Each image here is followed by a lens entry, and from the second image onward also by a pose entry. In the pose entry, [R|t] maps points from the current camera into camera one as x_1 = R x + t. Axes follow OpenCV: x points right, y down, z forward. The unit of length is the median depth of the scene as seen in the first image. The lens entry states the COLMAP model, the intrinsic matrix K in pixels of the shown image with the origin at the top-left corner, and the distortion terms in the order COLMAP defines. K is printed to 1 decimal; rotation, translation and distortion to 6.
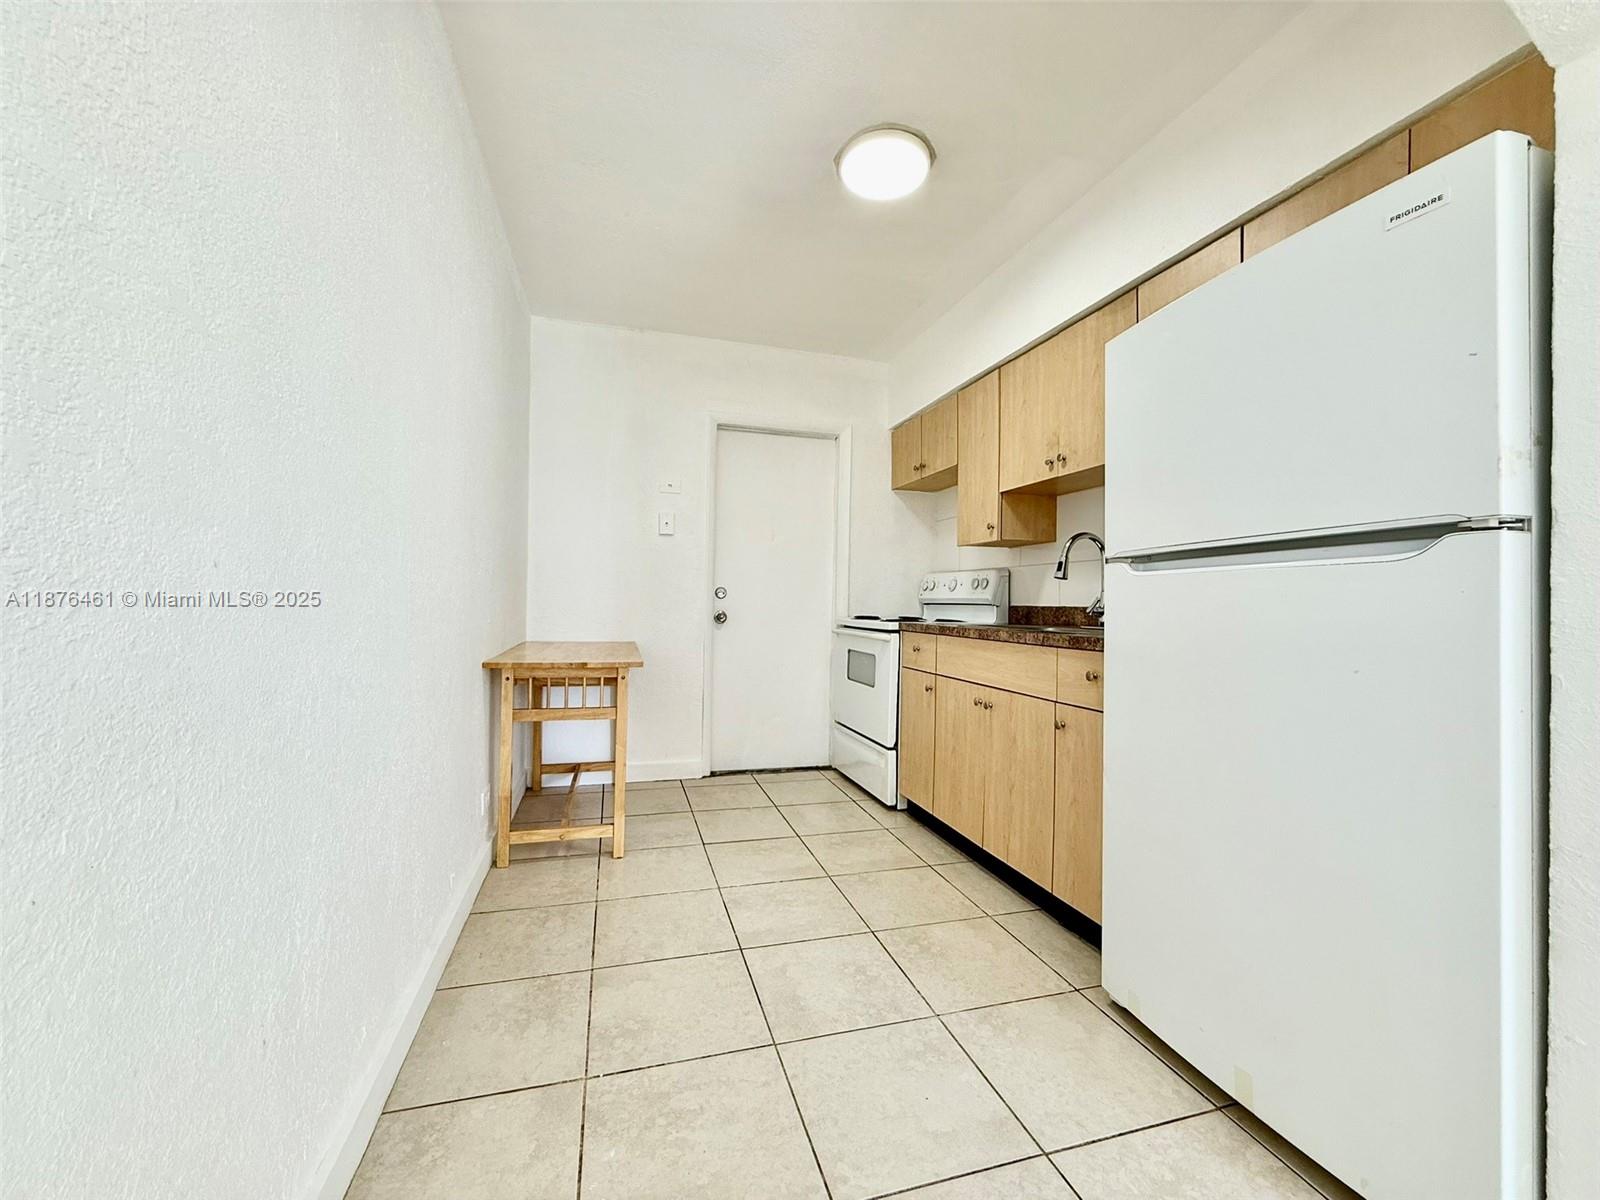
lens RADIAL K [[639.9, 0, 798.3], [0, 639.9, 604.0], [0, 0, 1]] dist [0.000863, 0.000410]
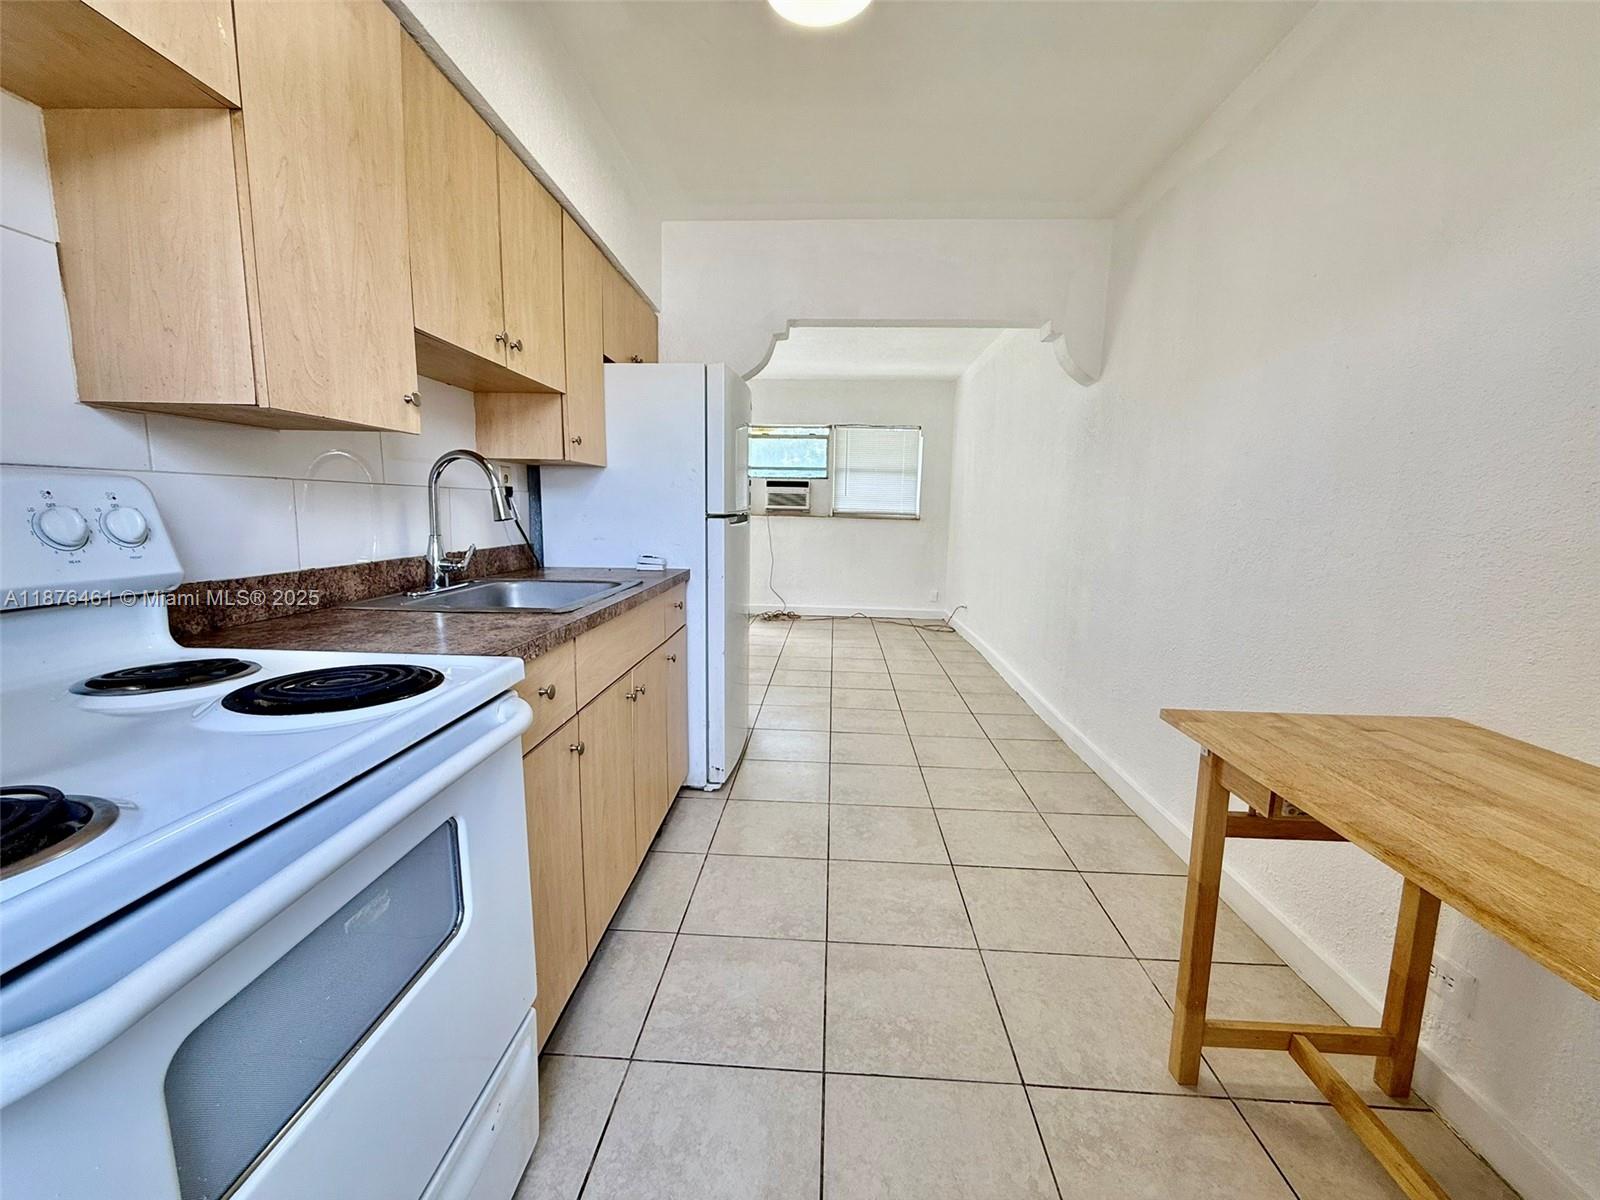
lens RADIAL K [[639.9, 0, 798.3], [0, 639.9, 604.0], [0, 0, 1]] dist [0.000863, 0.000410]
pose [[-0.942479, -0.084916, 0.323300, -0.123865], [-0.032354, 0.985827, 0.164614, -0.075876], [-0.332696, 0.144685, -0.931869, 1.613516]]
